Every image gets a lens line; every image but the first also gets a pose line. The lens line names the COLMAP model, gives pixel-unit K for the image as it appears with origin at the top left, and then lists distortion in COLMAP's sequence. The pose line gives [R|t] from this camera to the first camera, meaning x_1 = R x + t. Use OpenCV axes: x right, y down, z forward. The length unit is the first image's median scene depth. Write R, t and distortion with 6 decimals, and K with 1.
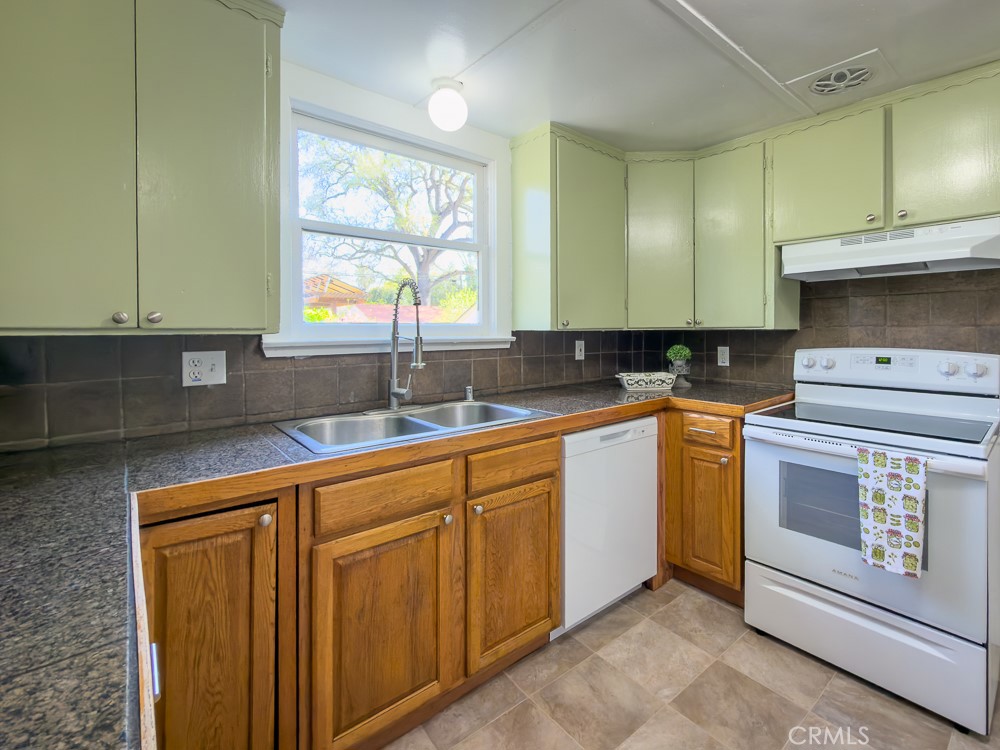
lens RADIAL K [[466.6, 0, 569.6], [0, 466.6, 331.4], [0, 0, 1]] dist [0.000455, 0.000298]
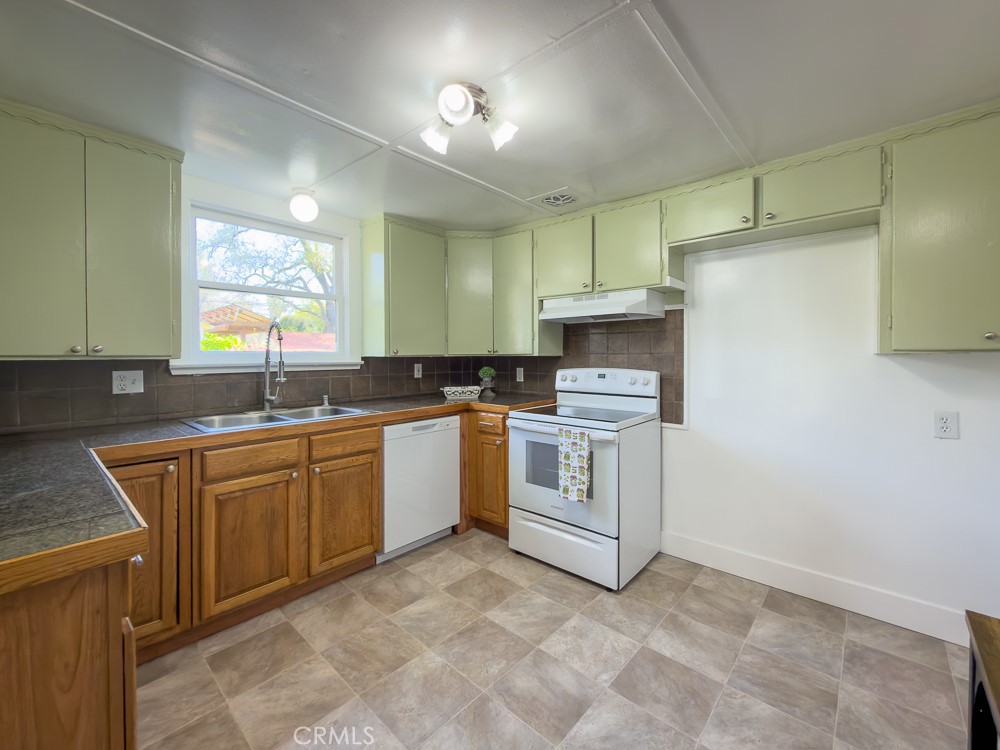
lens RADIAL K [[412.2, 0, 505.9], [0, 412.2, 357.4], [0, 0, 1]] dist [0.000952, -0.000096]
pose [[0.995345, -0.000076, 0.096372, 0.258068], [-0.000072, 0.999999, 0.001534, -0.002005], [-0.096372, -0.001534, 0.995344, -0.377027]]
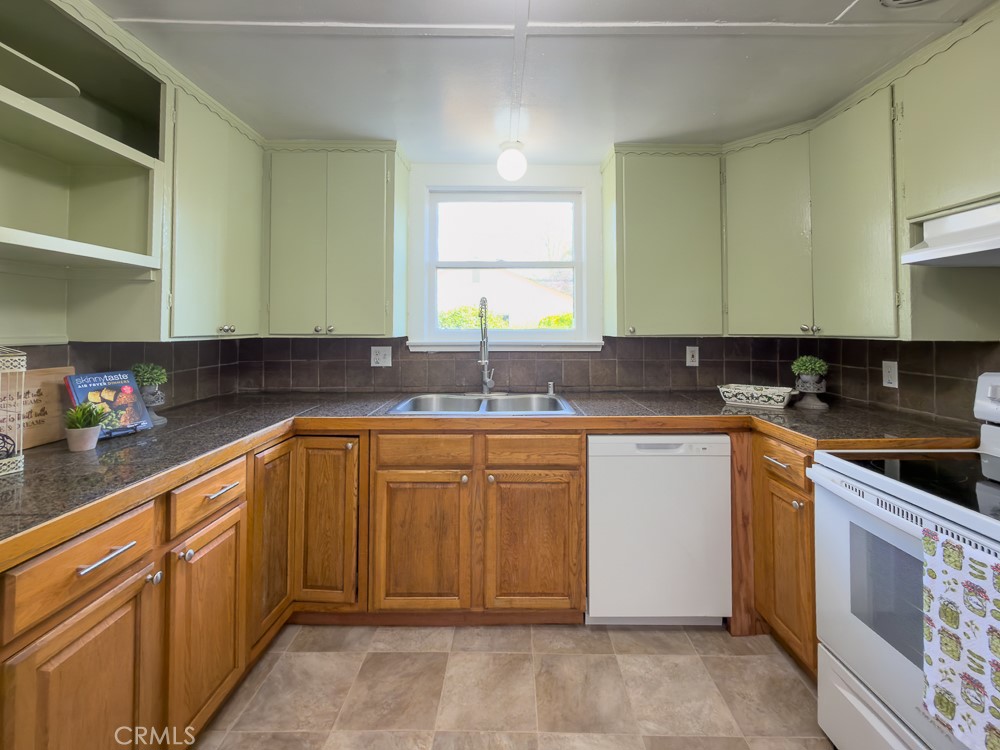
lens RADIAL K [[424.8, 0, 500.2], [0, 424.8, 316.7], [0, 0, 1]] dist [-0.000294, -0.000060]
pose [[0.733407, -0.012694, -0.679671, 0.520591], [-0.006692, 0.999642, -0.025892, -0.025385], [0.679757, 0.023538, 0.733060, 0.131447]]
